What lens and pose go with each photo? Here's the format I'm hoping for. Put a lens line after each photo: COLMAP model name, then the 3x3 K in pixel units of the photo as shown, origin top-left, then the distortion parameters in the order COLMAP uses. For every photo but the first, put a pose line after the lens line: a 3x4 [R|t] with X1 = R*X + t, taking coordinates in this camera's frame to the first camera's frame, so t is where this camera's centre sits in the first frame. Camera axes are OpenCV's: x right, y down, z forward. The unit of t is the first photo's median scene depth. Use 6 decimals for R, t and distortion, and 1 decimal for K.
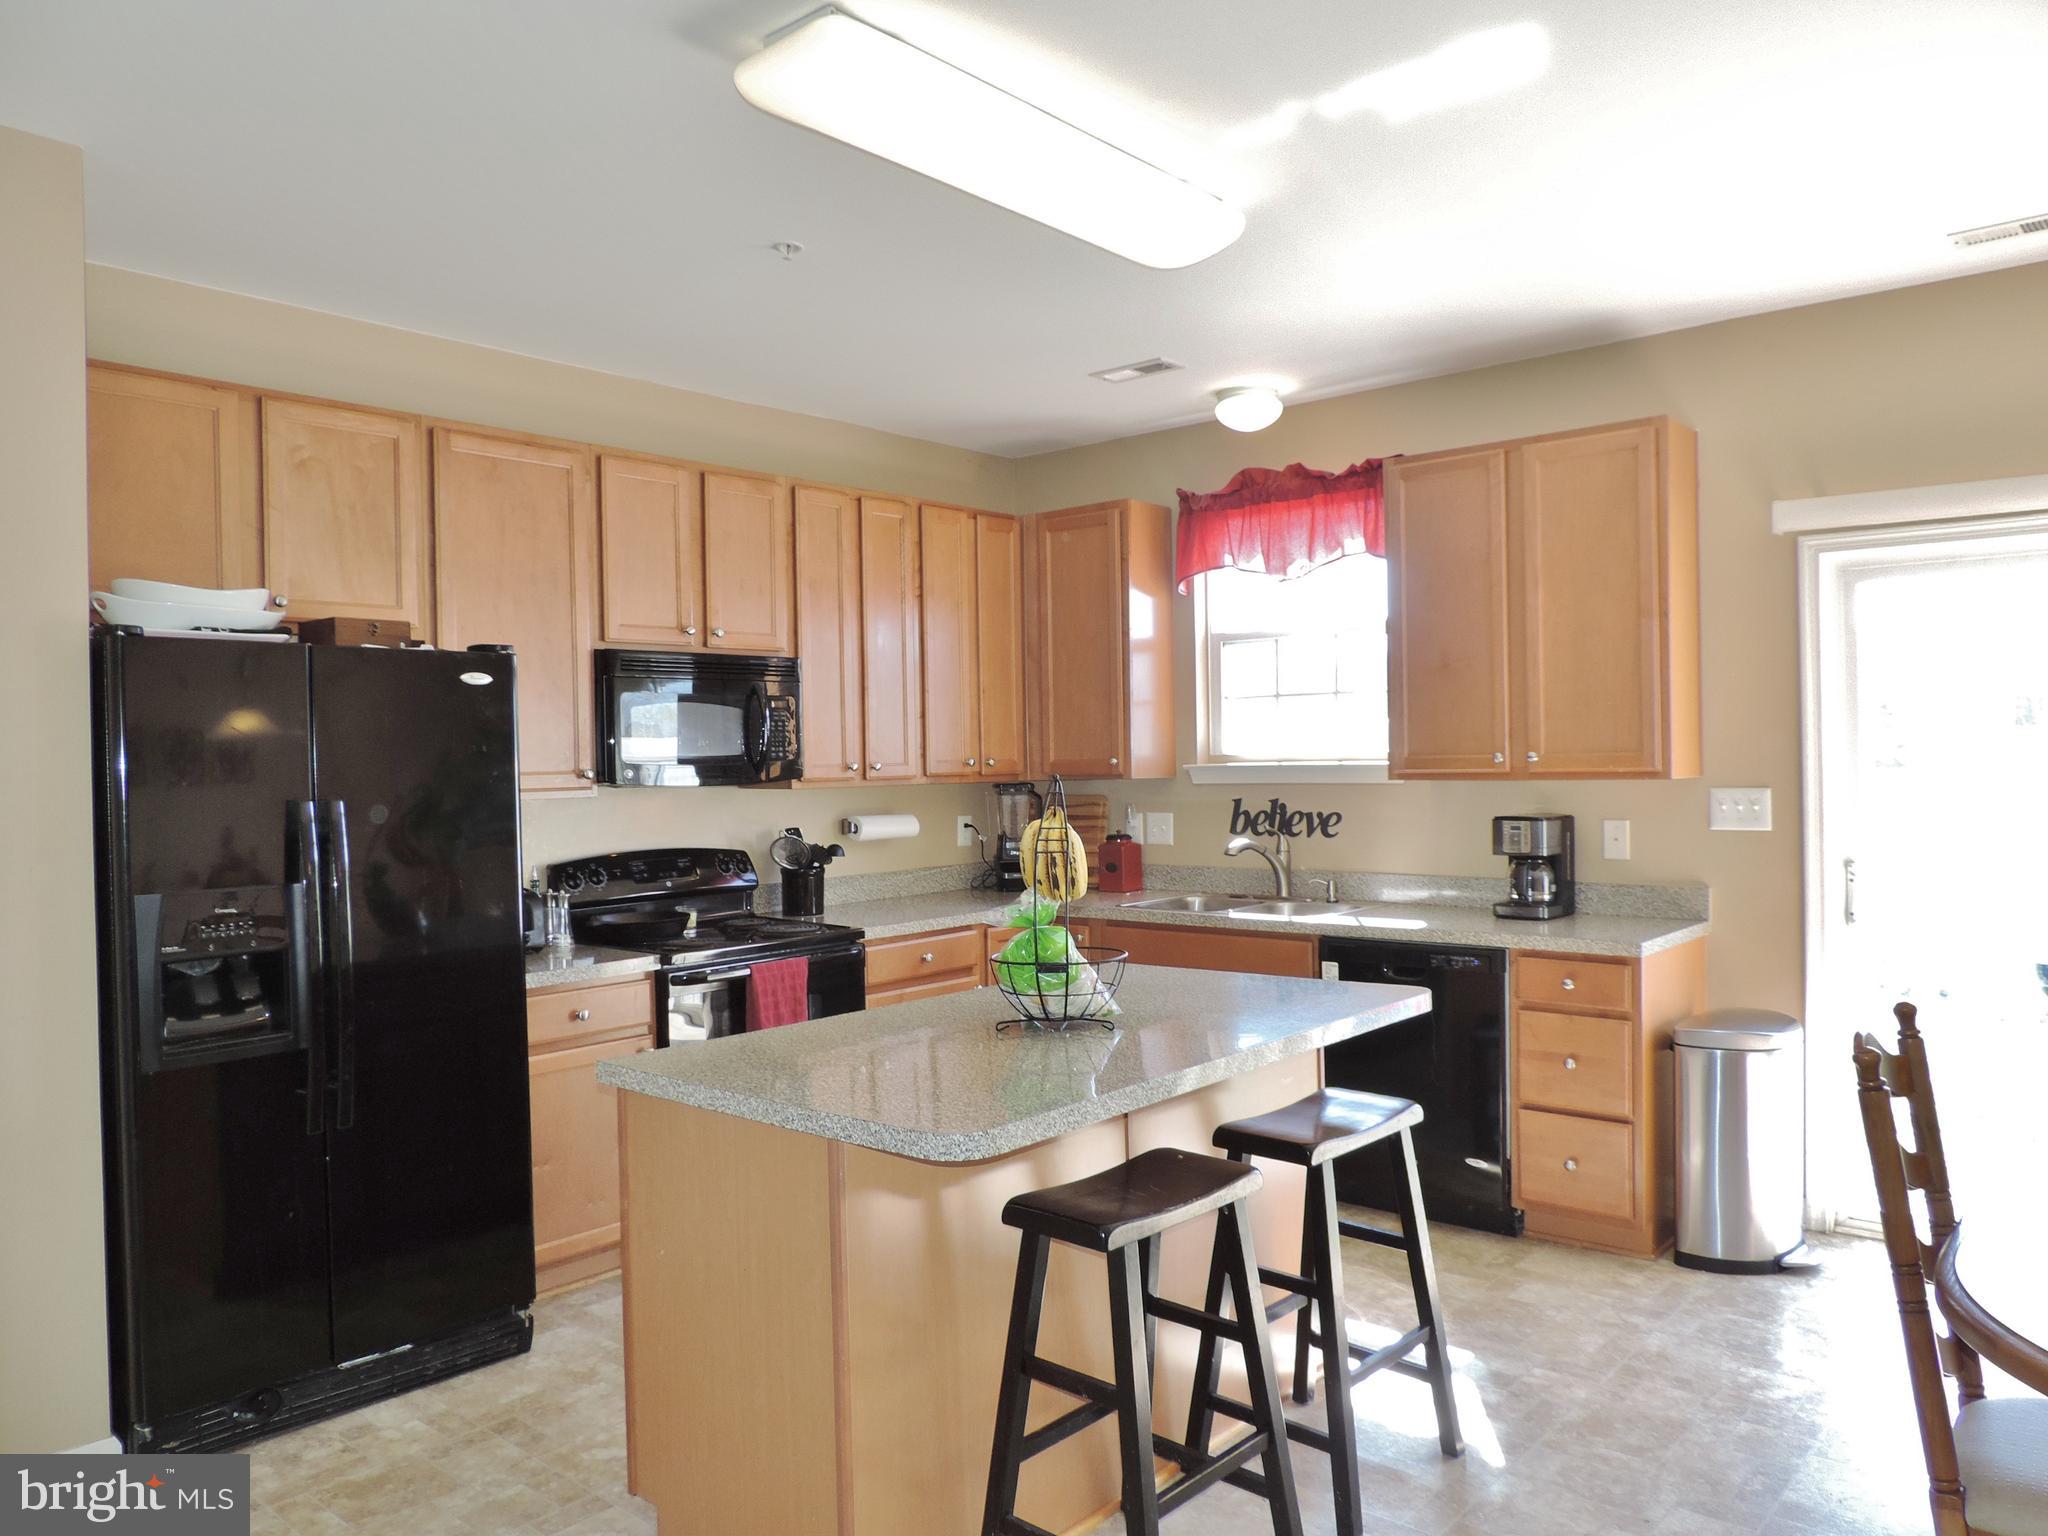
lens RADIAL K [[1462.7, 0, 1023.8], [0, 1462.7, 783.1], [0, 0, 1]] dist [-0.005332, -0.001611]
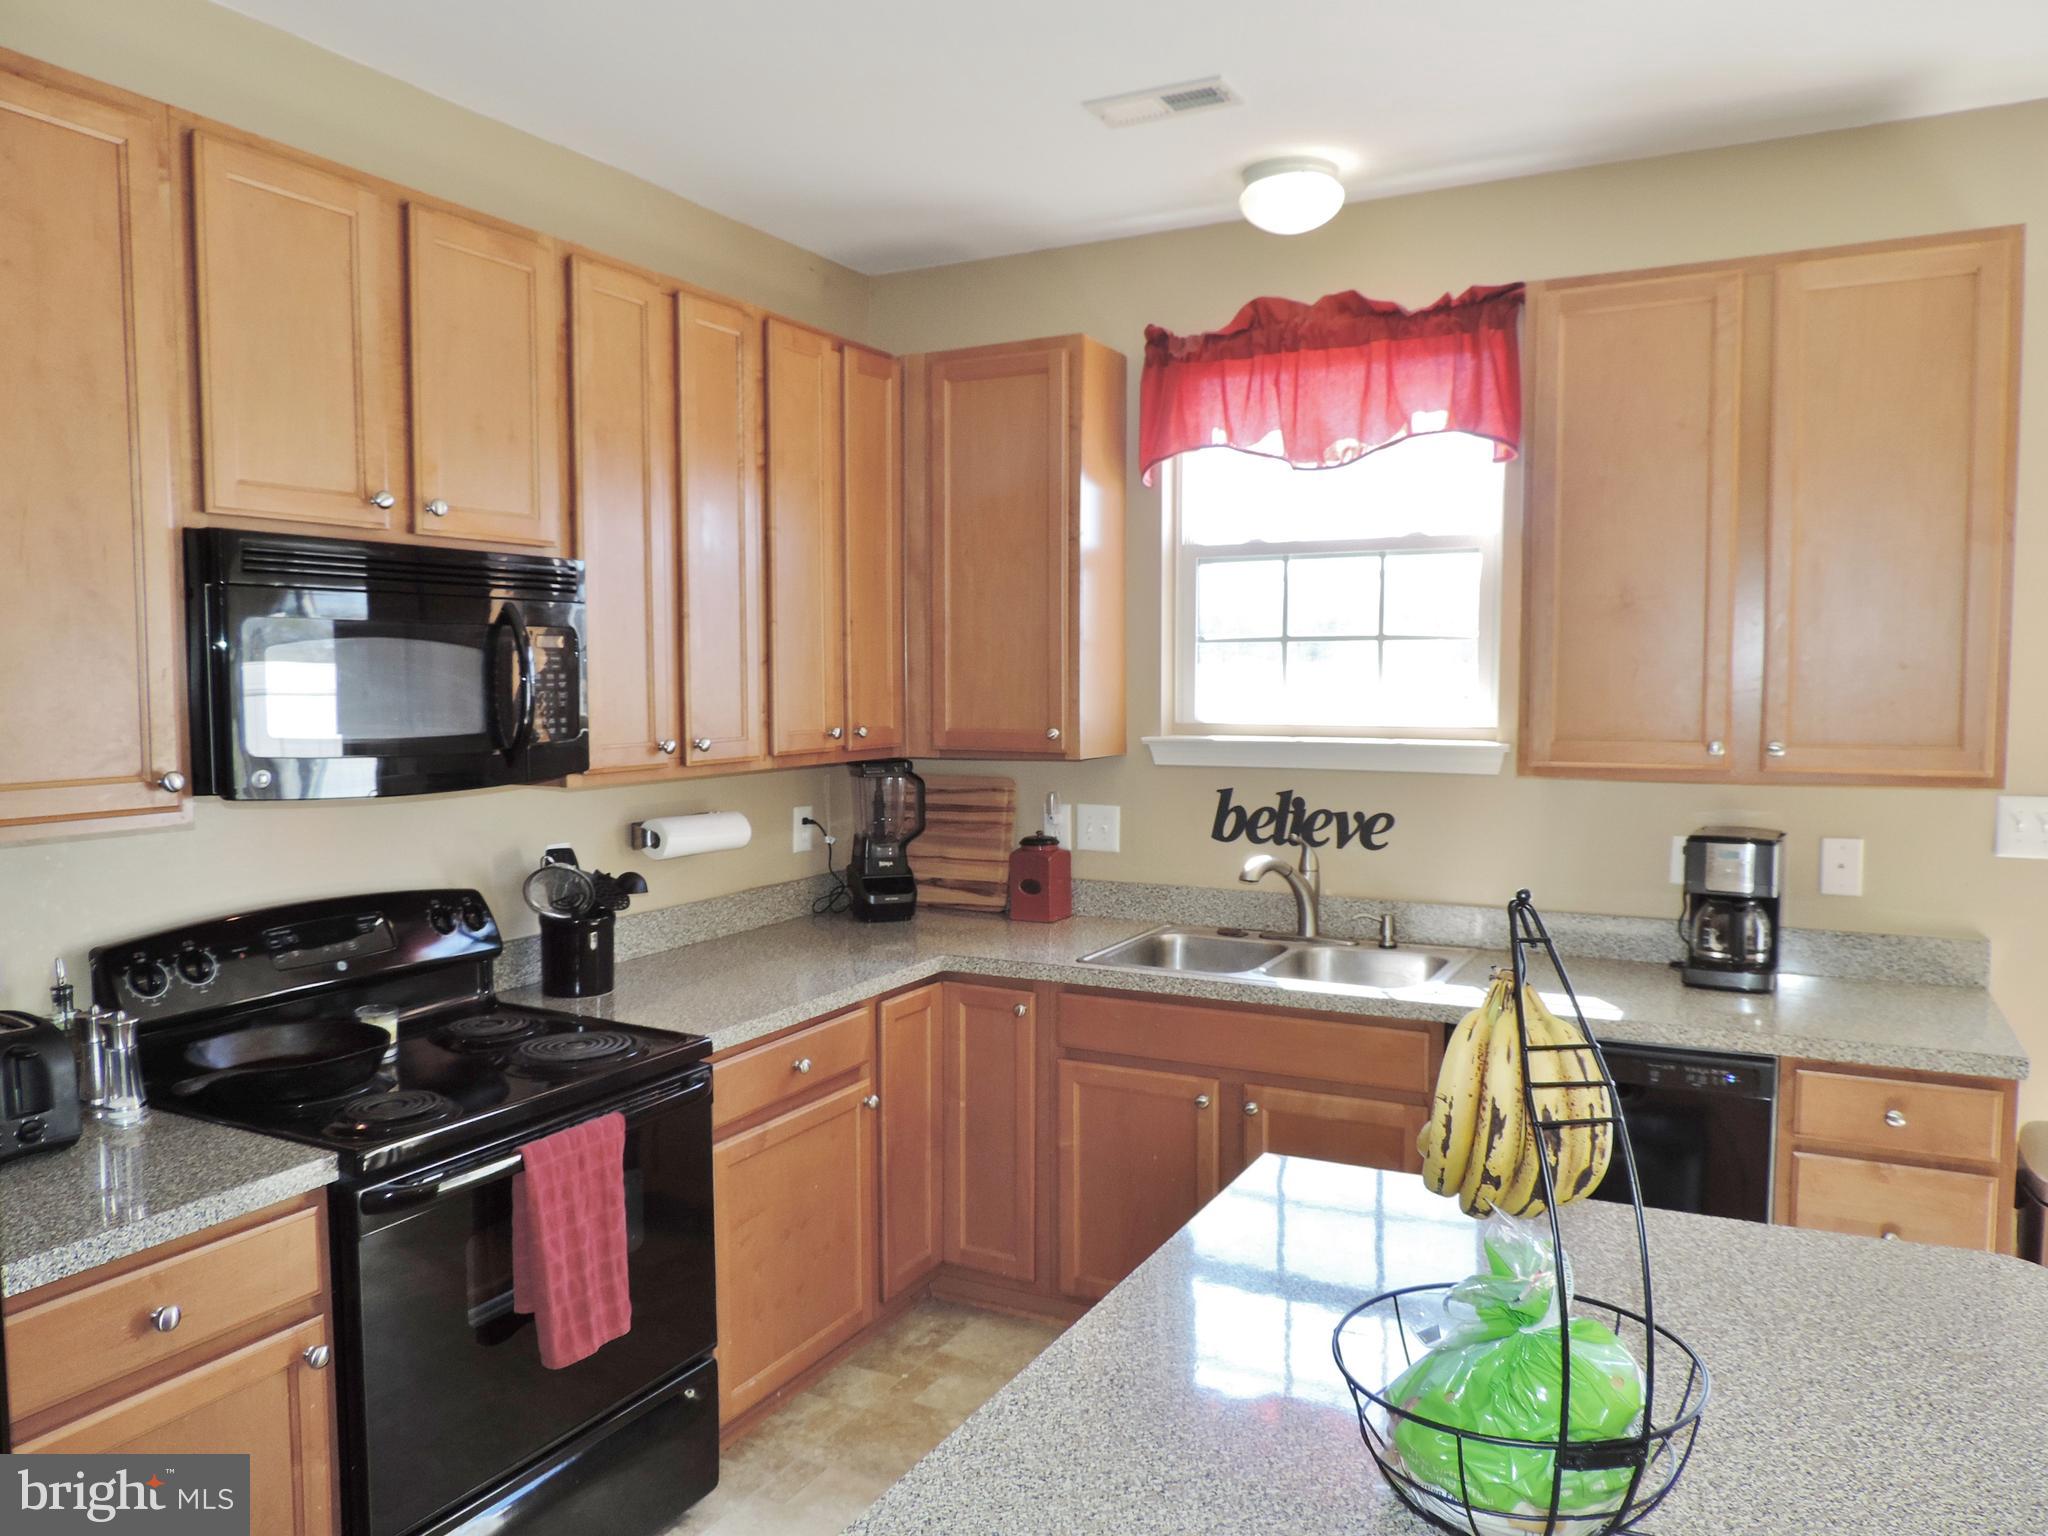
lens RADIAL K [[1457.2, 0, 1028.2], [0, 1457.2, 778.4], [0, 0, 1]] dist [-0.017553, 0.002206]
pose [[0.973850, -0.000369, 0.227193, -0.112938], [-0.011056, 0.998737, 0.049013, -0.030282], [-0.226924, -0.050244, 0.972616, 0.405385]]
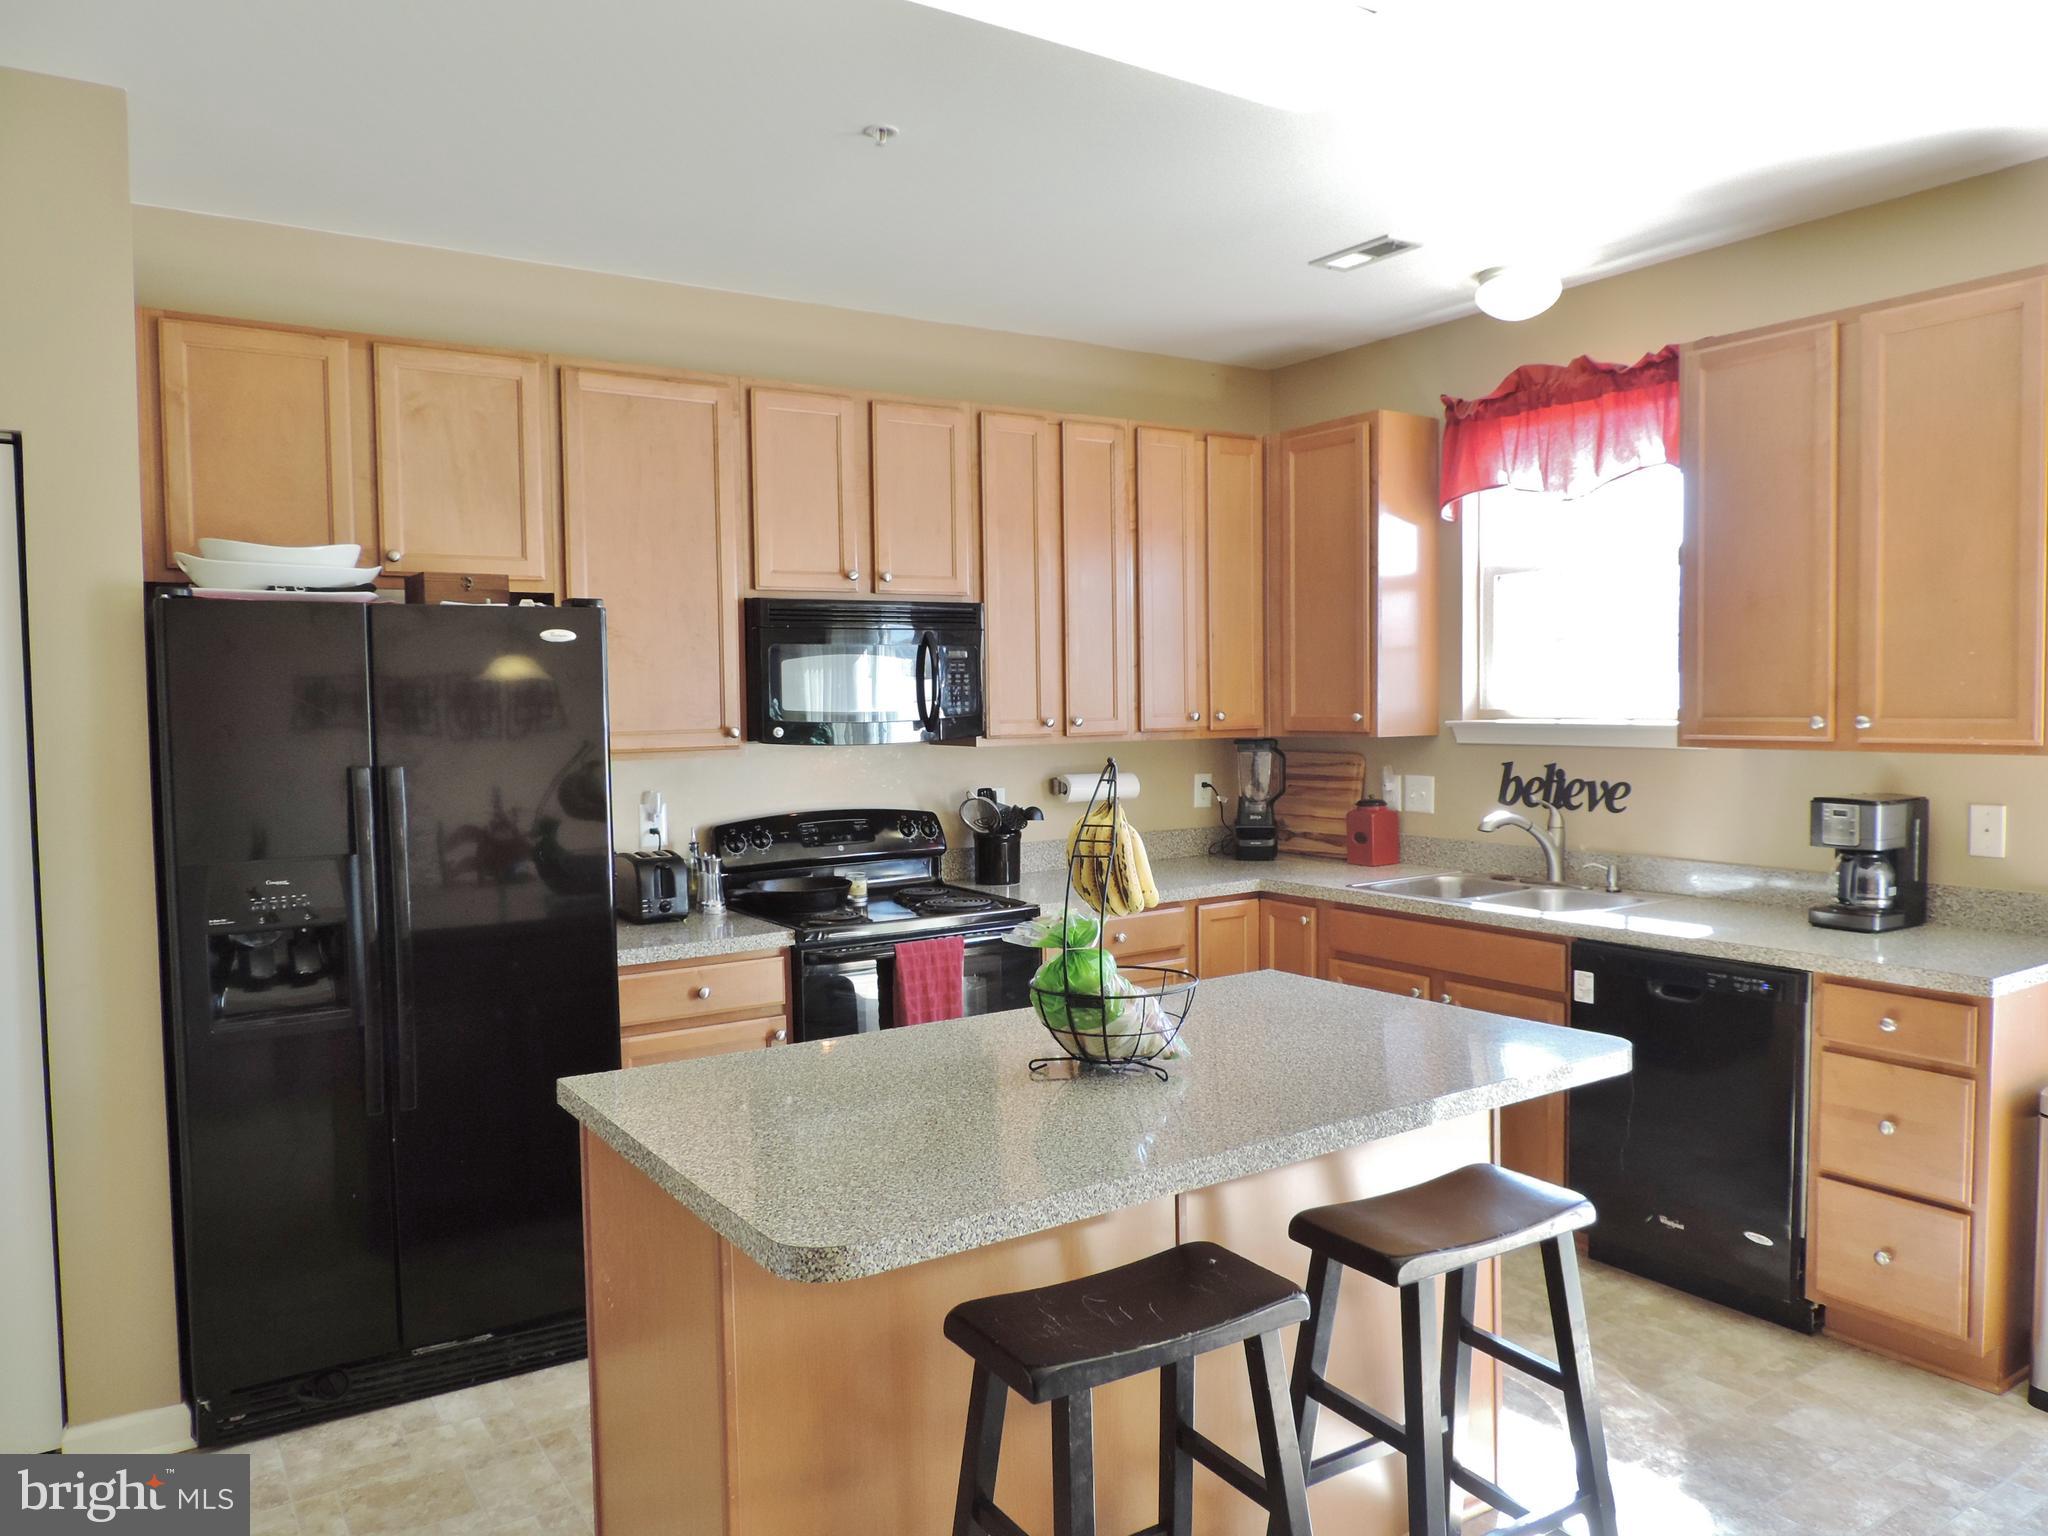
lens RADIAL K [[1457.2, 0, 1028.2], [0, 1457.2, 778.4], [0, 0, 1]] dist [-0.017553, 0.002206]
pose [[0.964133, 0.019728, -0.264685, 0.115292], [-0.007994, 0.998940, 0.045337, -0.018076], [0.265299, -0.041595, 0.963268, 0.133135]]
